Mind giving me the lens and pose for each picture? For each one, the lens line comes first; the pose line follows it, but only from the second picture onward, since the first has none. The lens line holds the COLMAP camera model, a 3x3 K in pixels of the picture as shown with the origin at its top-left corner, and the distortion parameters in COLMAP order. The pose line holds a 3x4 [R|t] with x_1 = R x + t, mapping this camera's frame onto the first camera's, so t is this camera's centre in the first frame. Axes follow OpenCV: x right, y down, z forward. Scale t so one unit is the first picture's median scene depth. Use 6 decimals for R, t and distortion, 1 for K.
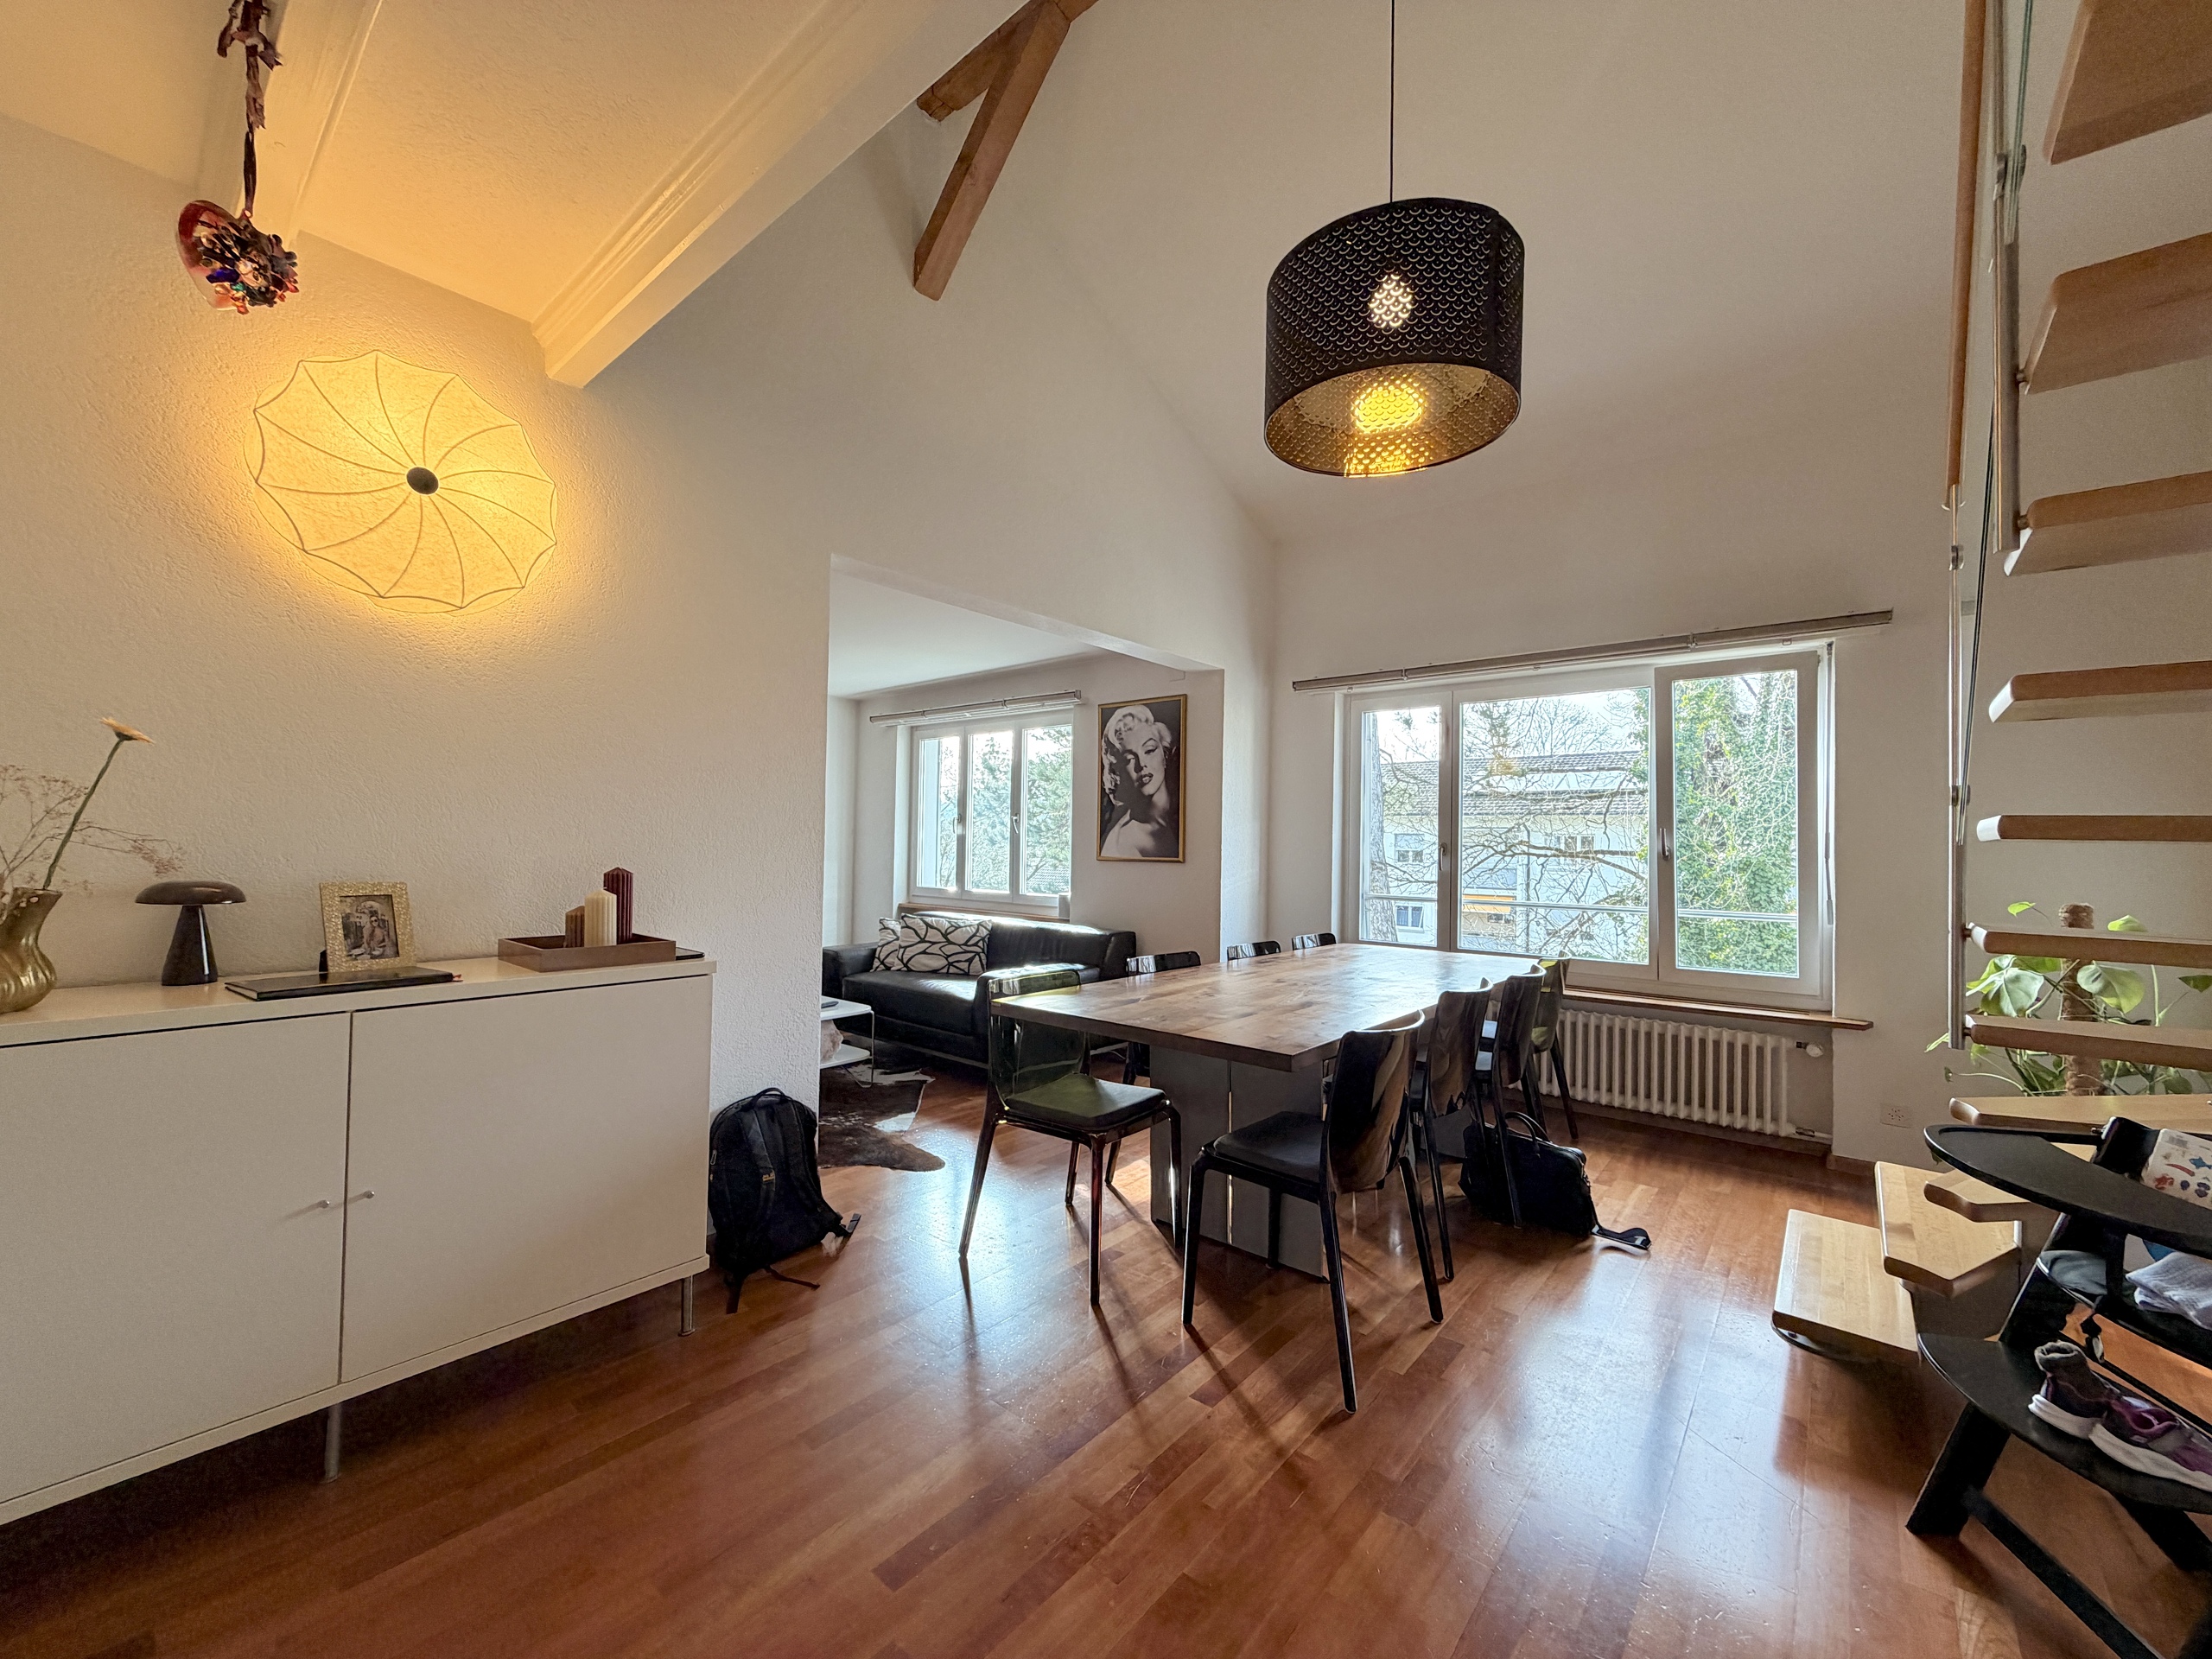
lens RADIAL K [[877.9, 0, 1095.2], [0, 877.9, 830.4], [0, 0, 1]] dist [-0.000776, -0.000018]
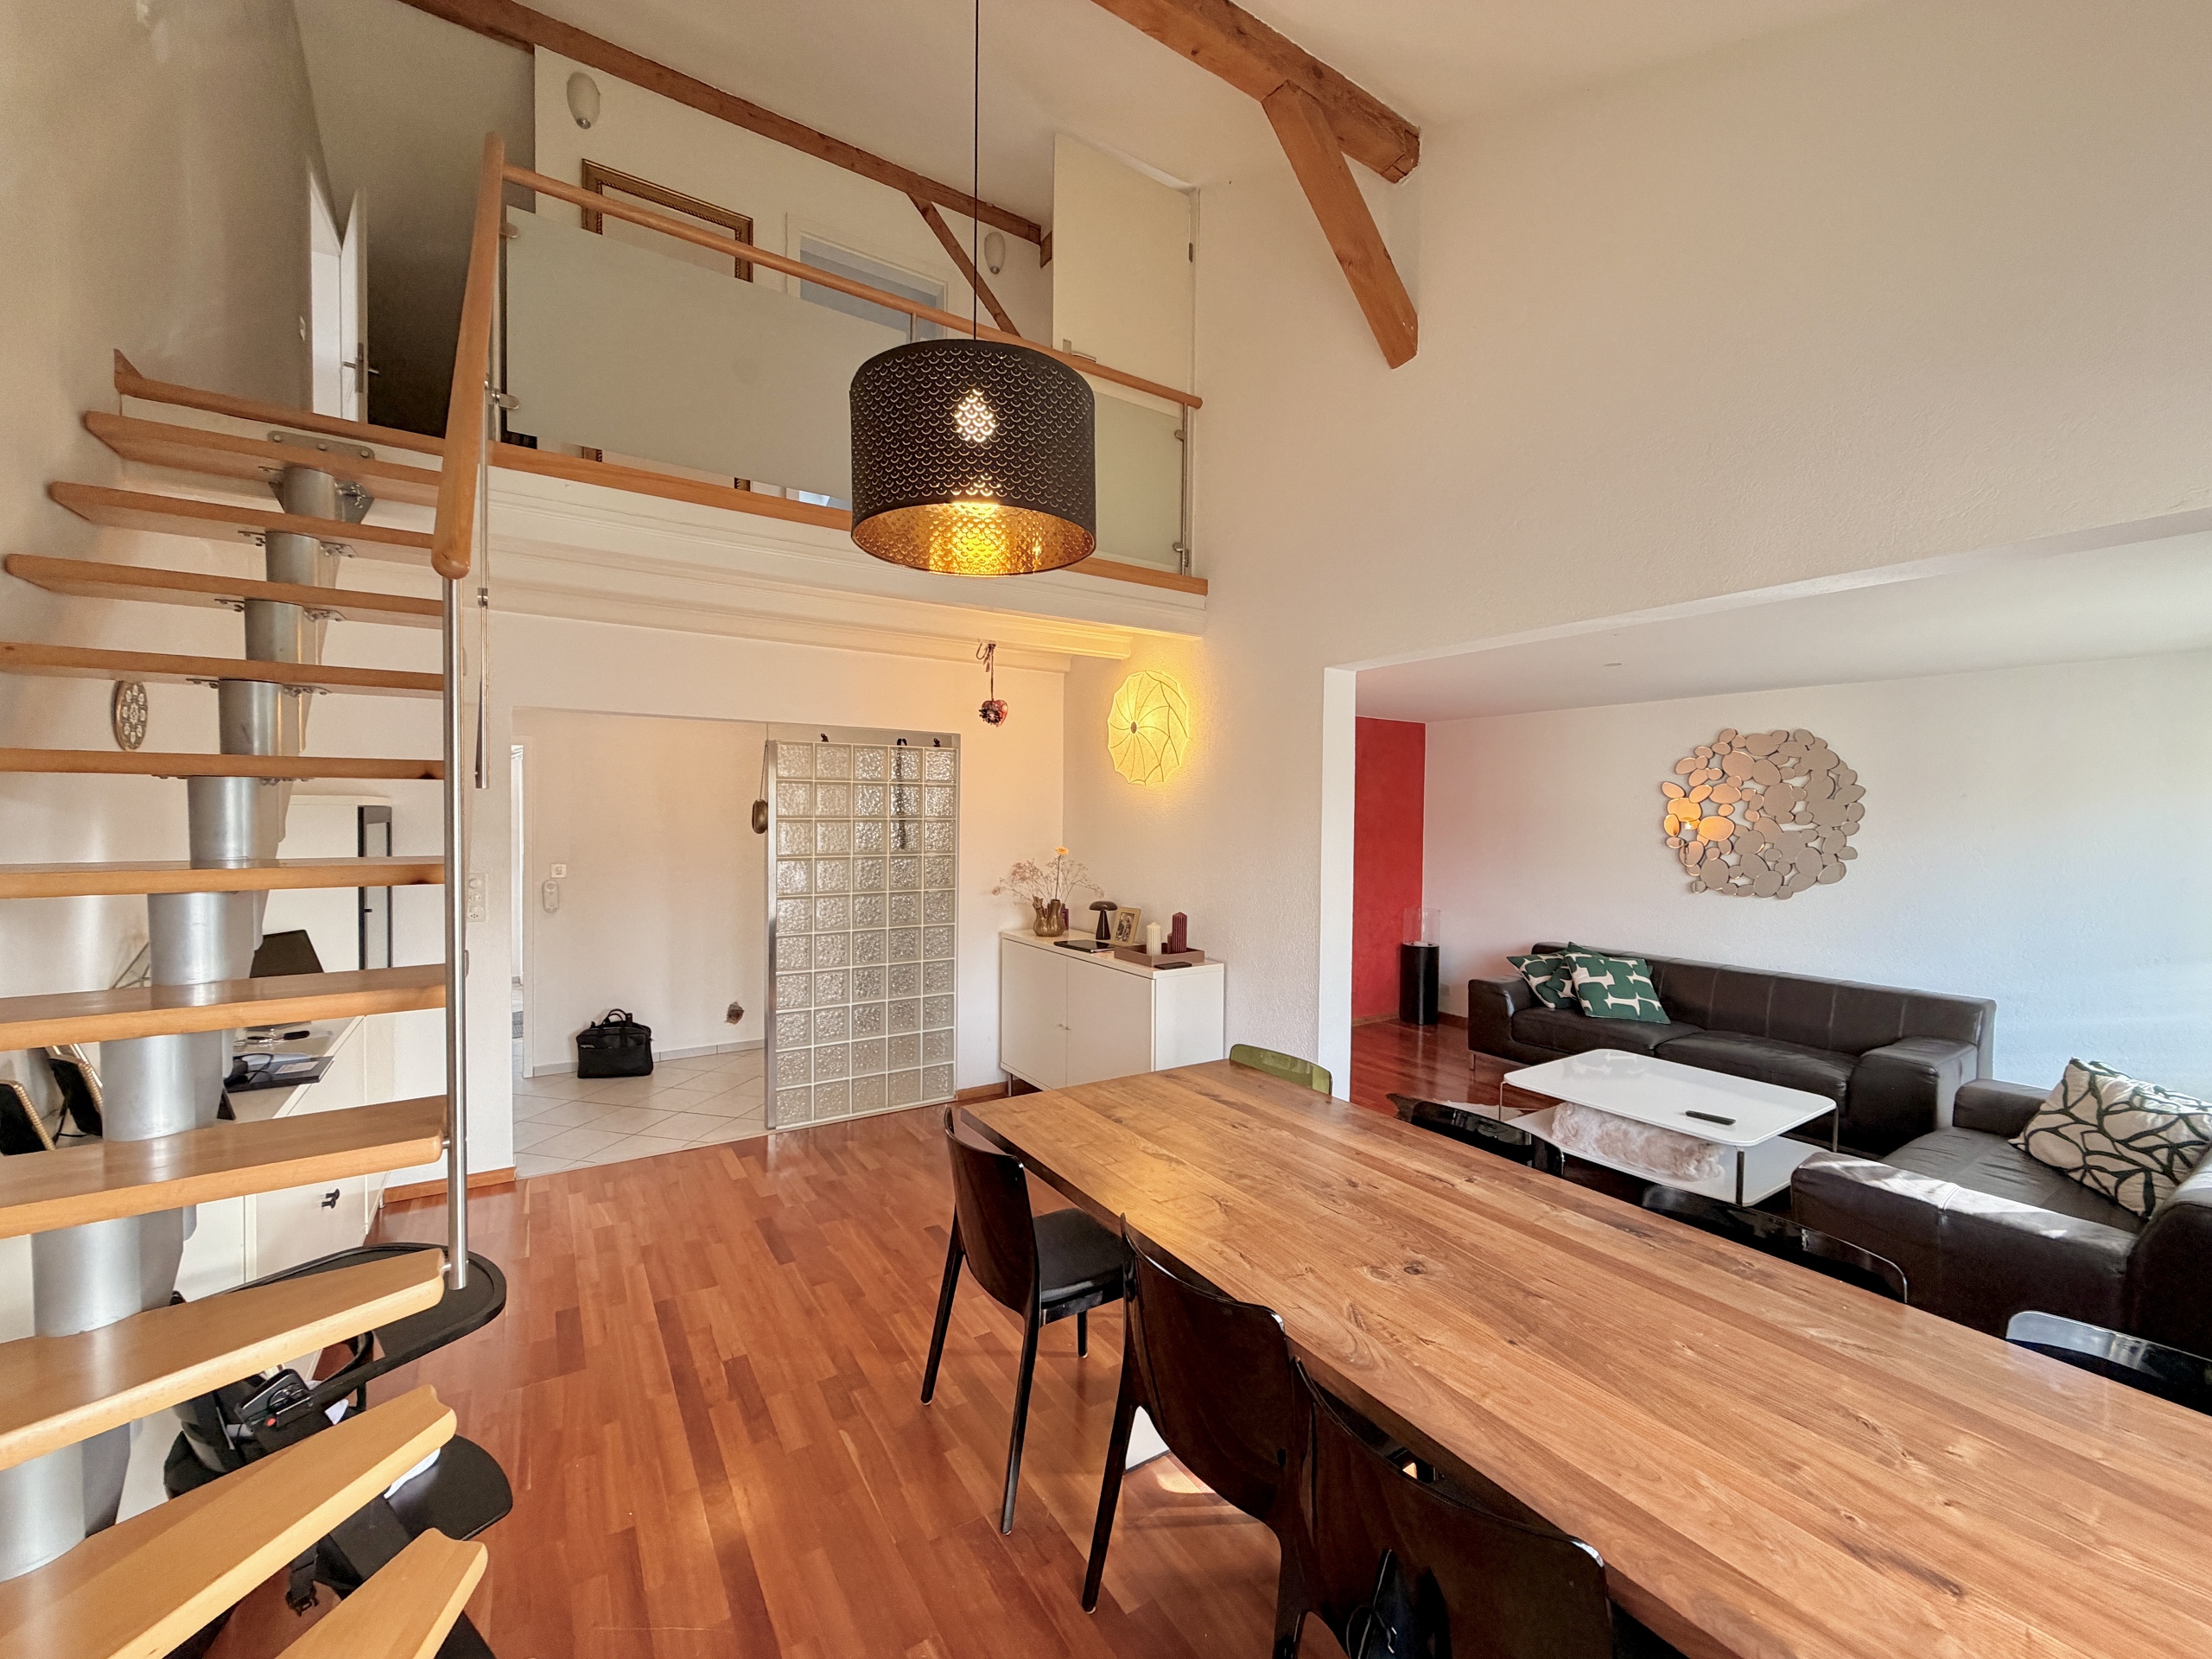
lens RADIAL K [[877.9, 0, 1095.2], [0, 877.9, 830.4], [0, 0, 1]] dist [-0.000776, -0.000018]
pose [[-0.284886, -0.002072, -0.958559, 0.564154], [0.001469, 0.999996, -0.002598, -0.056199], [0.958560, -0.002148, -0.284882, 0.633483]]
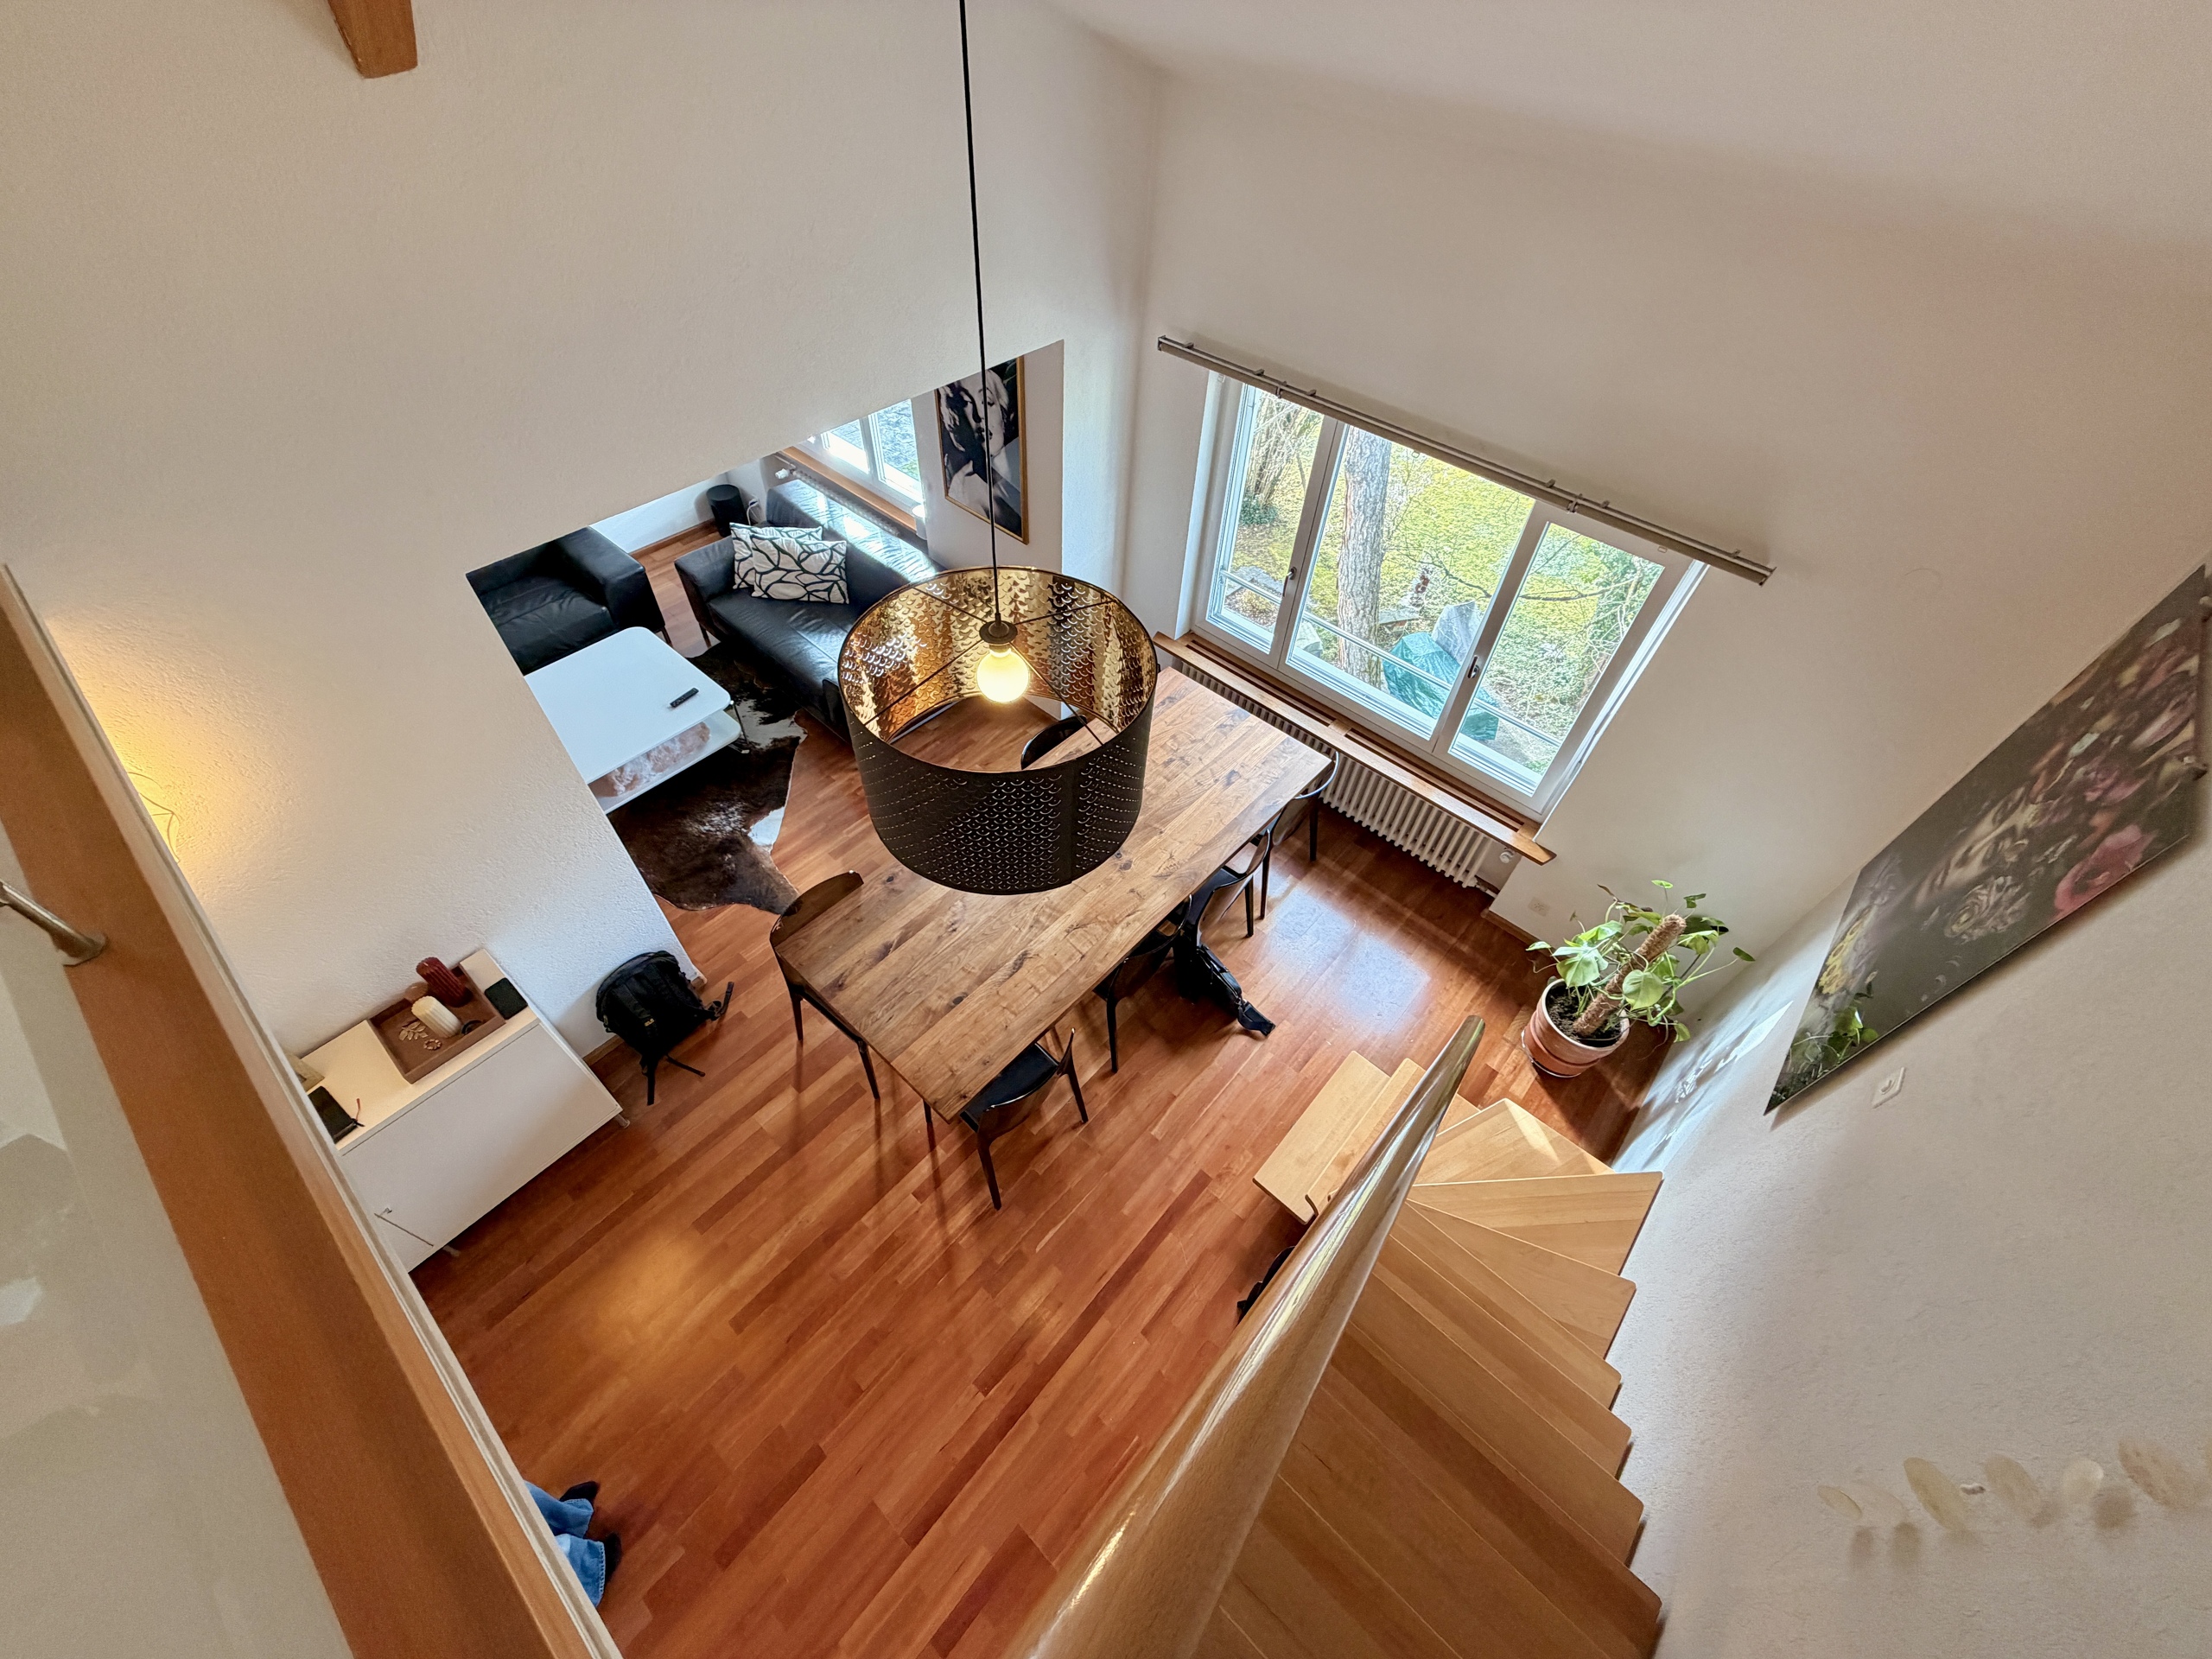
lens RADIAL K [[877.9, 0, 1095.2], [0, 877.9, 830.4], [0, 0, 1]] dist [-0.000776, -0.000018]
pose [[0.999443, 0.033182, -0.003544, 0.189542], [-0.018410, 0.636827, 0.770787, -0.496551], [0.027833, -0.770292, 0.637084, 0.179930]]
